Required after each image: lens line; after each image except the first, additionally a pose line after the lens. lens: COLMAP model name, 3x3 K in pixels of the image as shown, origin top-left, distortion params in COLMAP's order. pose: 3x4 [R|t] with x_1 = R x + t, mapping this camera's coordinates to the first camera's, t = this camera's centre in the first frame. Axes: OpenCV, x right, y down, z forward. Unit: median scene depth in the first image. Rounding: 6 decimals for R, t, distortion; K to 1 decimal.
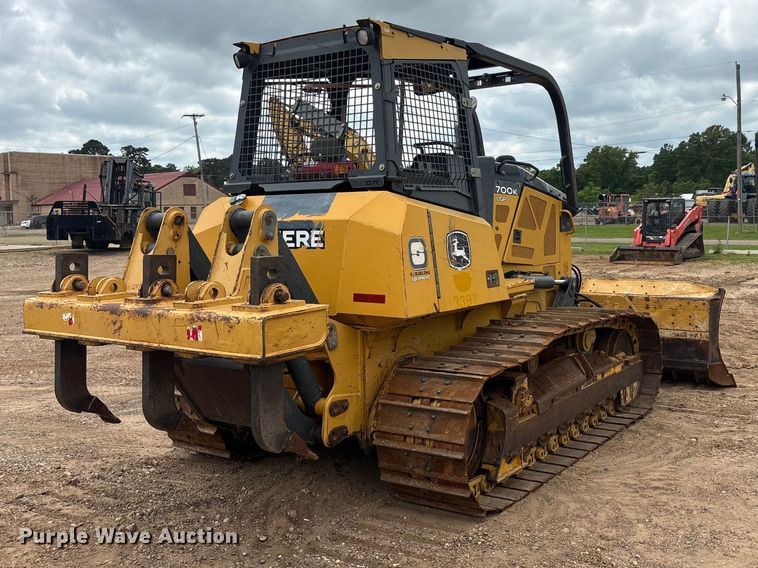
lens RADIAL K [[774.8, 0, 450.0], [0, 774.8, 236.0], [0, 0, 1]] dist [0.045544, 0.000000]
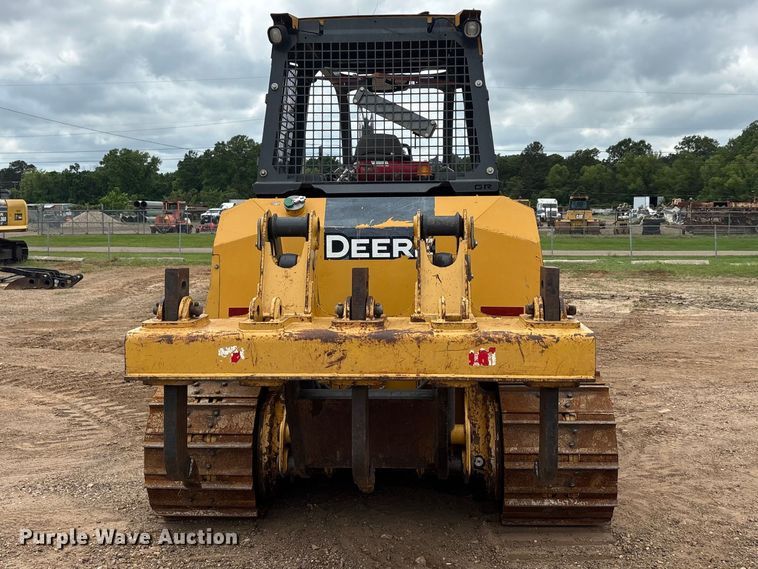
lens RADIAL K [[811.5, 0, 383.6], [0, 811.5, 234.0], [0, 0, 1]] dist [0.040880, 0.000000]
pose [[0.869832, 0.002108, 0.493343, -0.659791], [0.005023, 0.999901, -0.013129, -0.000136], [-0.493322, 0.013898, 0.869736, 0.205528]]
